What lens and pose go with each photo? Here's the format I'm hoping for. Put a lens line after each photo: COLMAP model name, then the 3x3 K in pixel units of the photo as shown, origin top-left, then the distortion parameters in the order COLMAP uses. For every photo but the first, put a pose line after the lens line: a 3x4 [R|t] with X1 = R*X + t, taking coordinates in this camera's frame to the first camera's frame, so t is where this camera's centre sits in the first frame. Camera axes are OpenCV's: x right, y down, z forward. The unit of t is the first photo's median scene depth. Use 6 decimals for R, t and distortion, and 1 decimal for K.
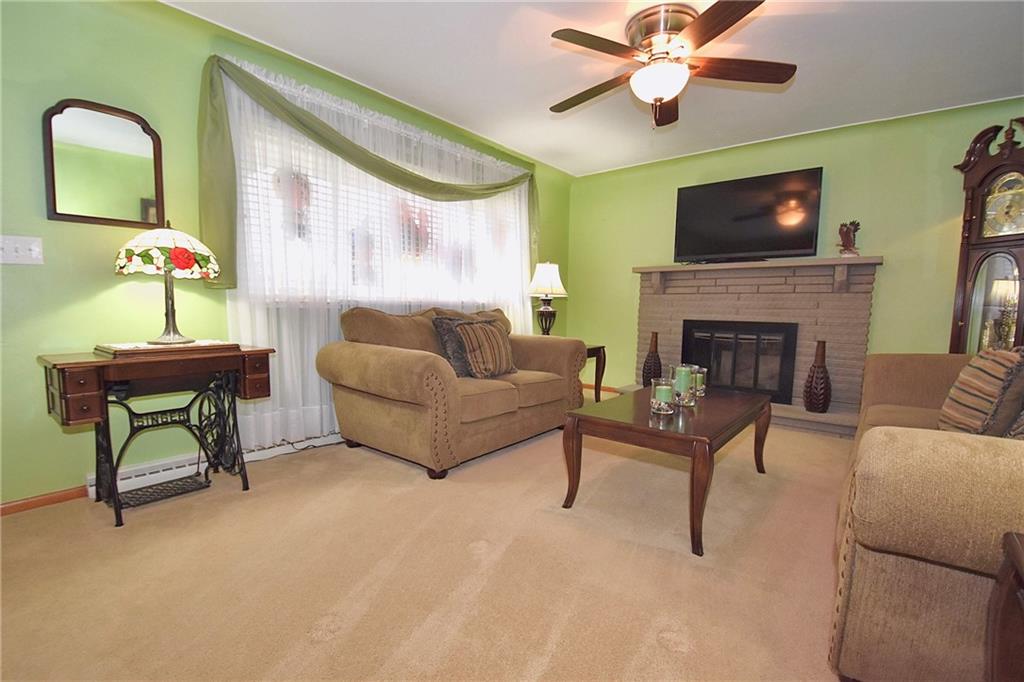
lens RADIAL K [[454.5, 0, 500.1], [0, 454.5, 350.8], [0, 0, 1]] dist [0.015239, -0.019578]
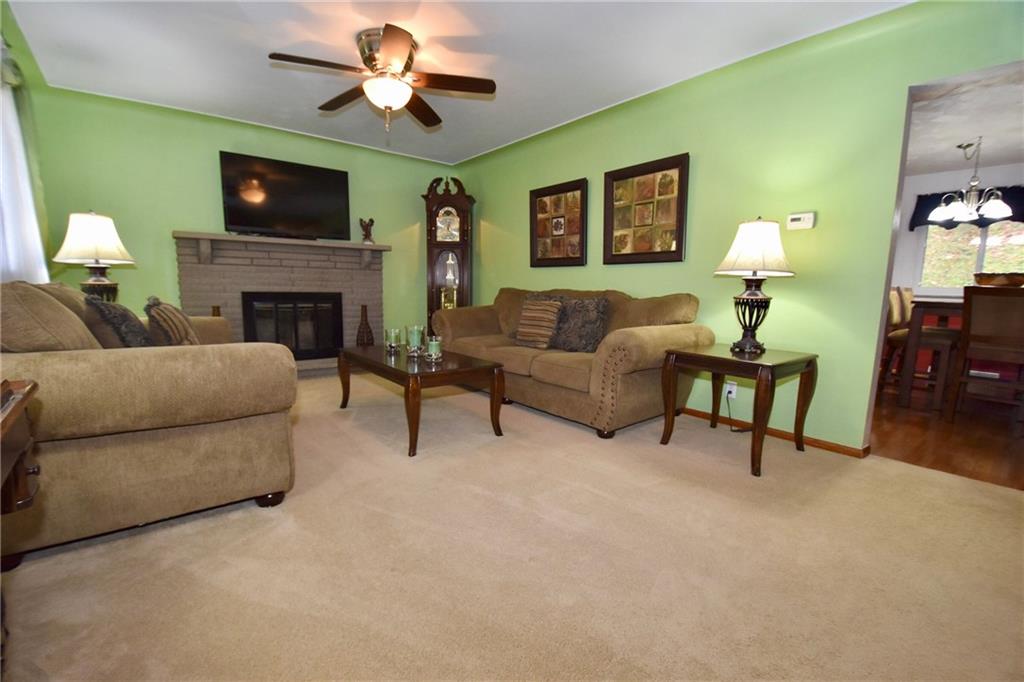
lens RADIAL K [[454.5, 0, 500.1], [0, 454.5, 350.8], [0, 0, 1]] dist [0.015239, -0.019578]
pose [[0.216627, -0.147661, 0.965023, -0.496441], [0.082335, 0.987737, 0.132654, -0.031536], [-0.972776, 0.050718, 0.226128, 0.282038]]
